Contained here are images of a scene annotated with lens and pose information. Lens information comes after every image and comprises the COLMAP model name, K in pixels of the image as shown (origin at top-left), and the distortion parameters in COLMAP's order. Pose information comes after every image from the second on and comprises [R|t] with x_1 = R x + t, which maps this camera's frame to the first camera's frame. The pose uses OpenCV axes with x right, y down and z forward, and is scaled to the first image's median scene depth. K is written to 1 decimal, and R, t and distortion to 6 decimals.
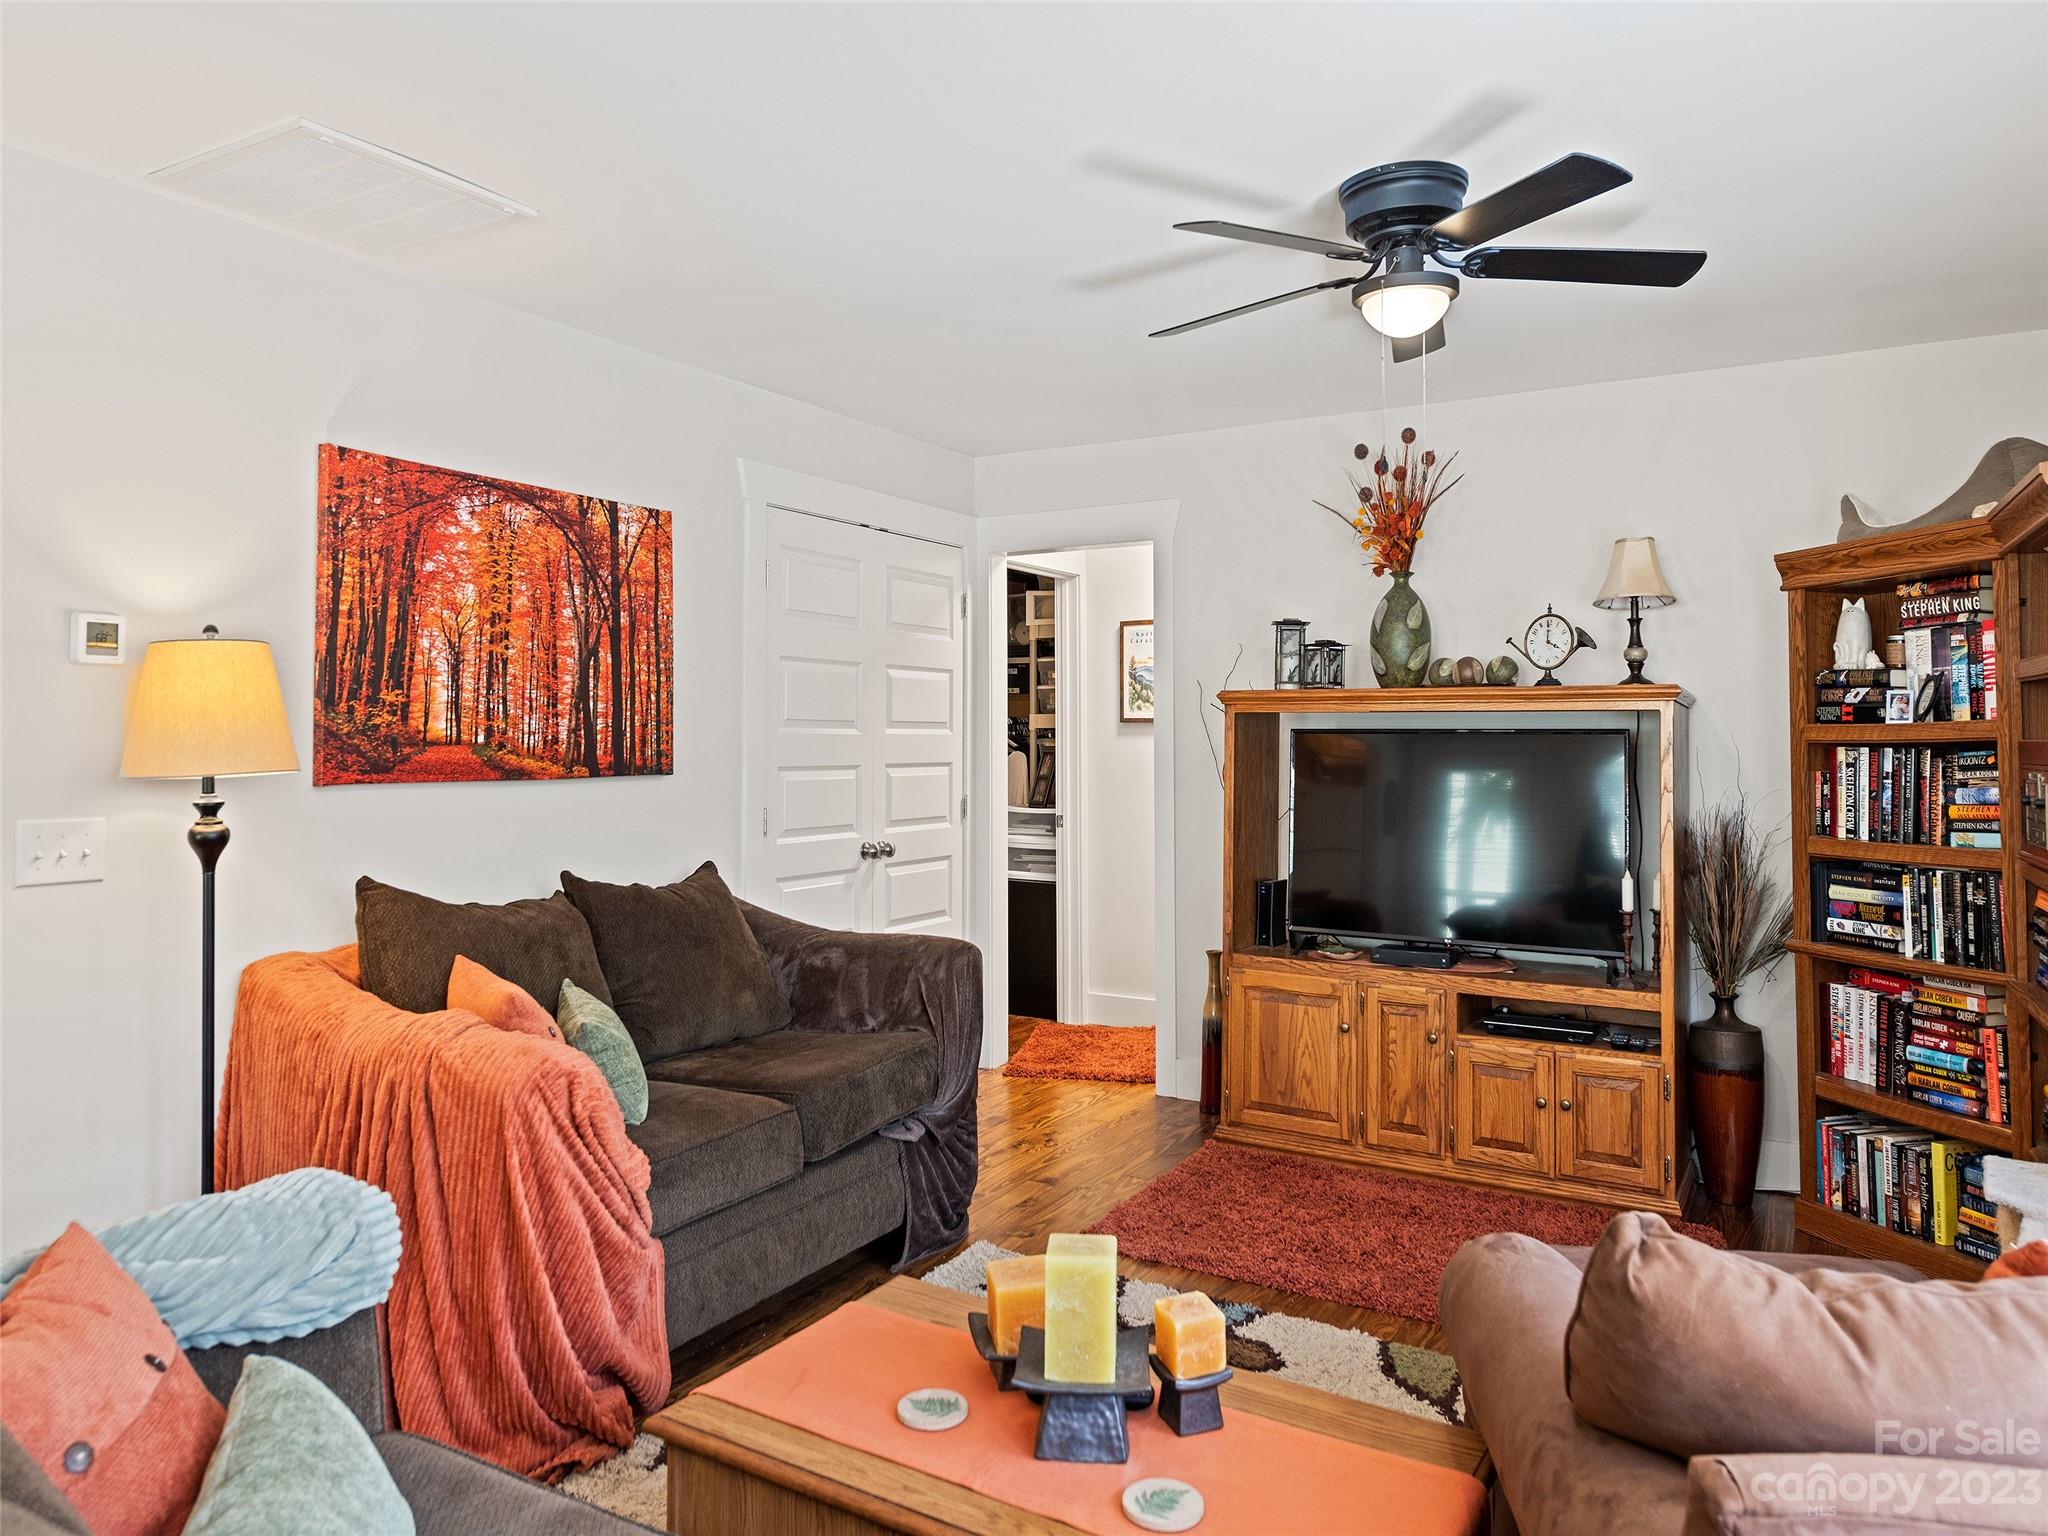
lens RADIAL K [[1380.9, 0, 1023.0], [0, 1380.9, 732.6], [0, 0, 1]] dist [0.009513, 0.001345]
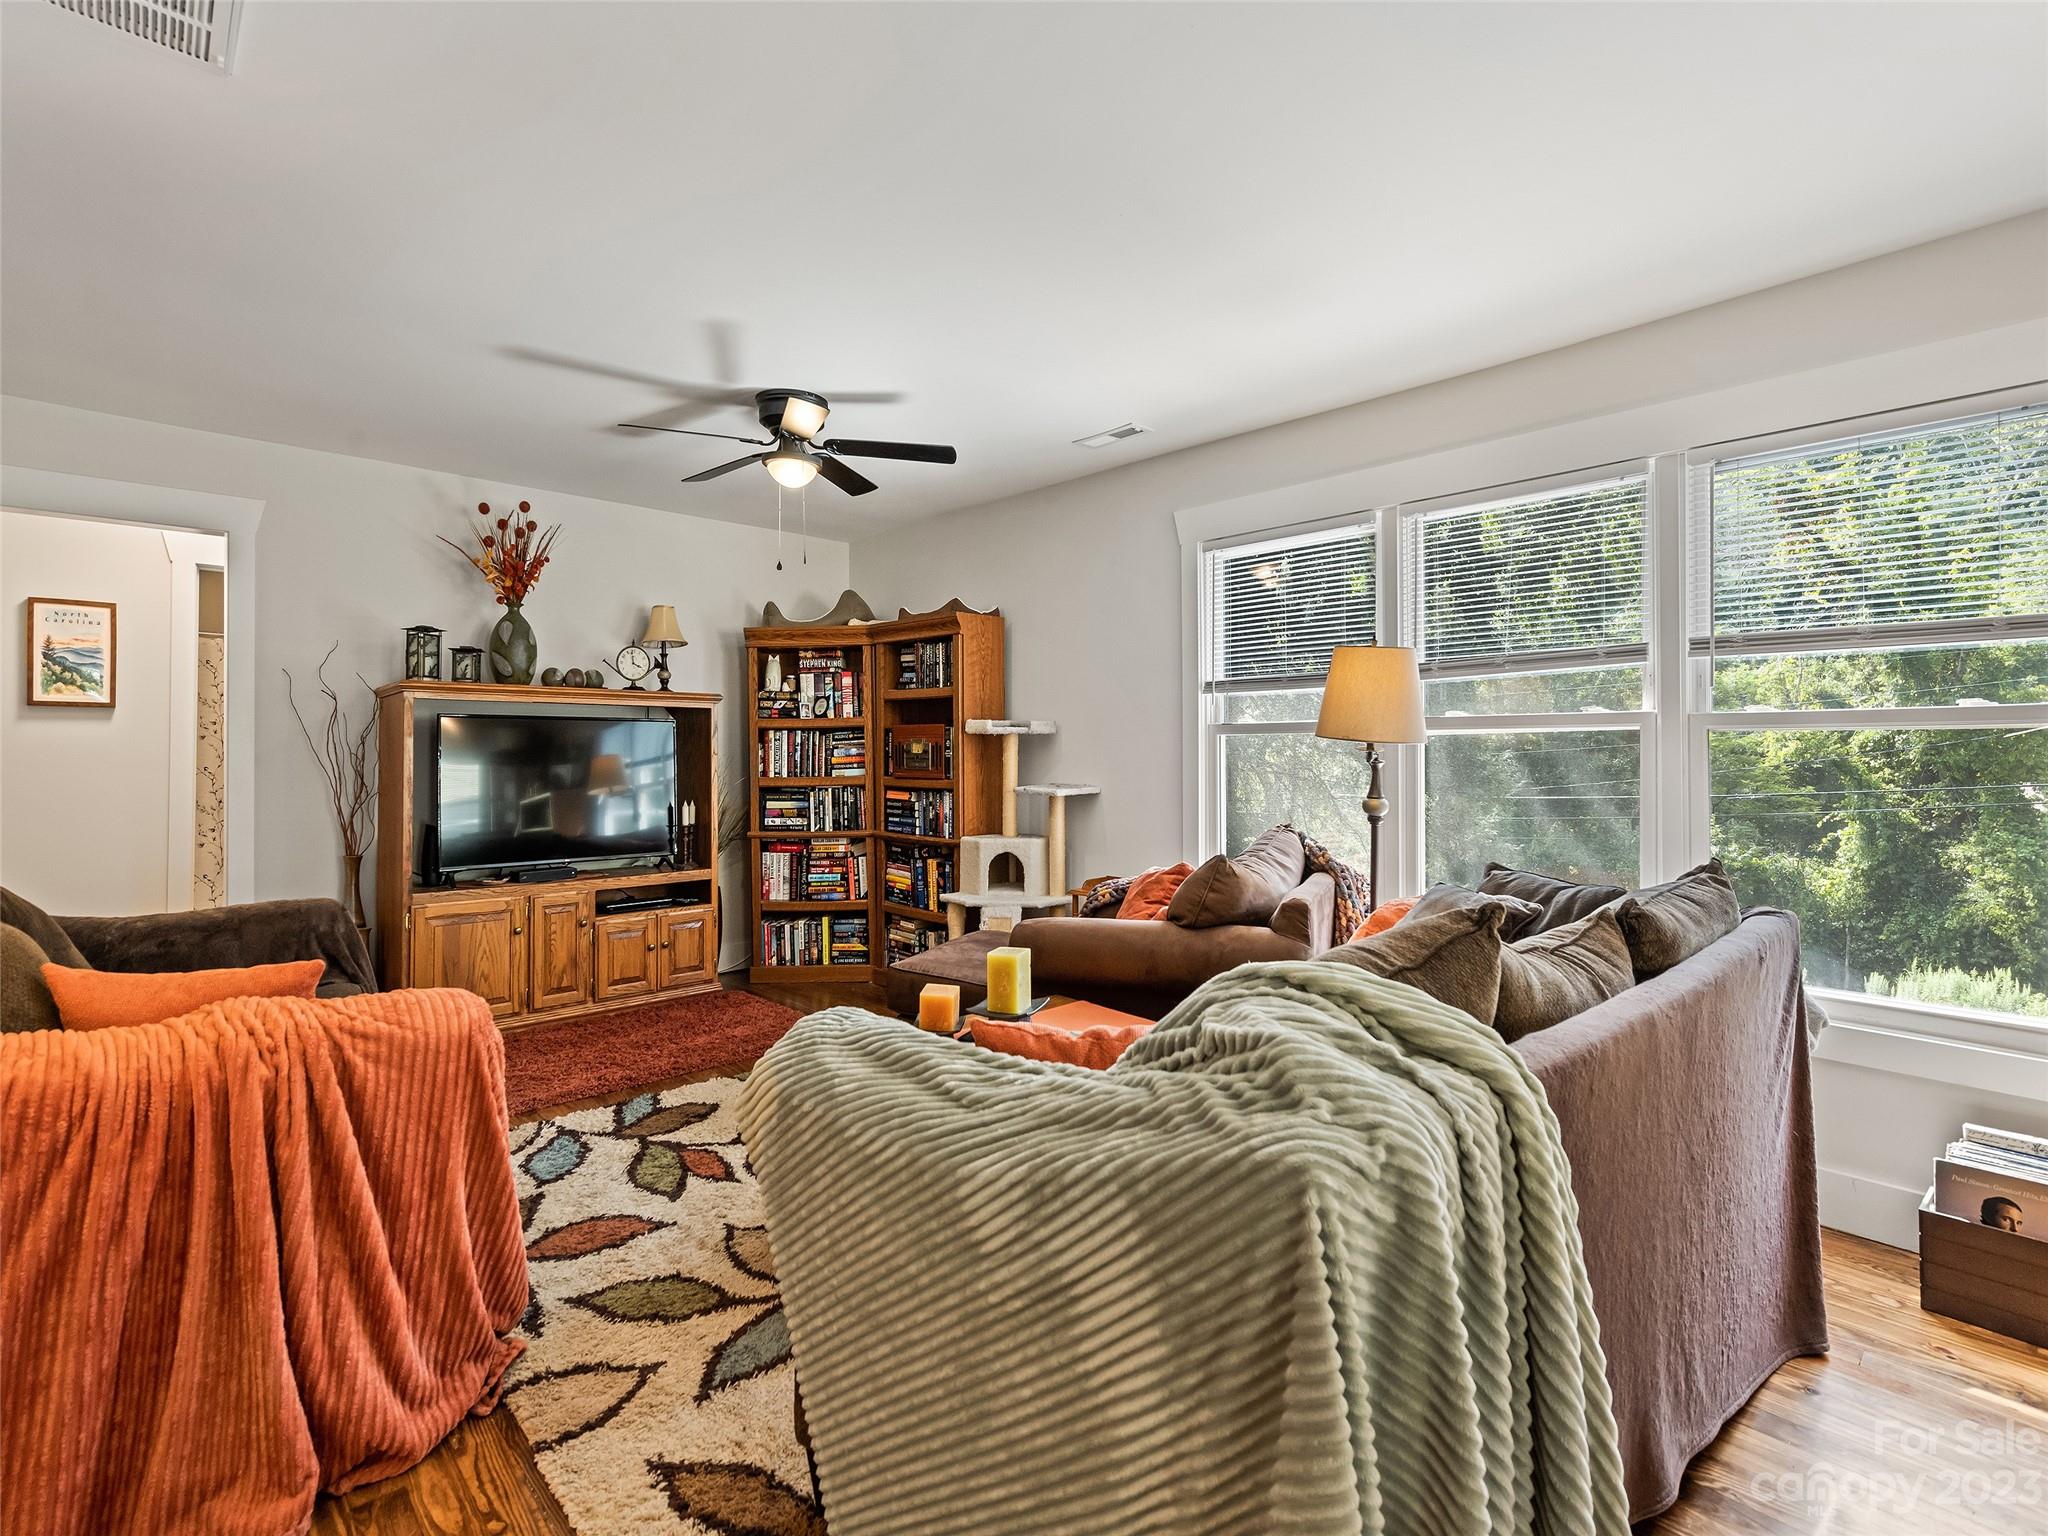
lens RADIAL K [[976.6, 0, 1024.0], [0, 976.6, 768.0], [0, 0, 1]] dist [0.002506, 0.000715]
pose [[0.267953, -0.018214, 0.963260, -0.639314], [-0.000352, 0.999819, 0.019003, 0.036645], [-0.963432, -0.005431, 0.267898, 0.285445]]
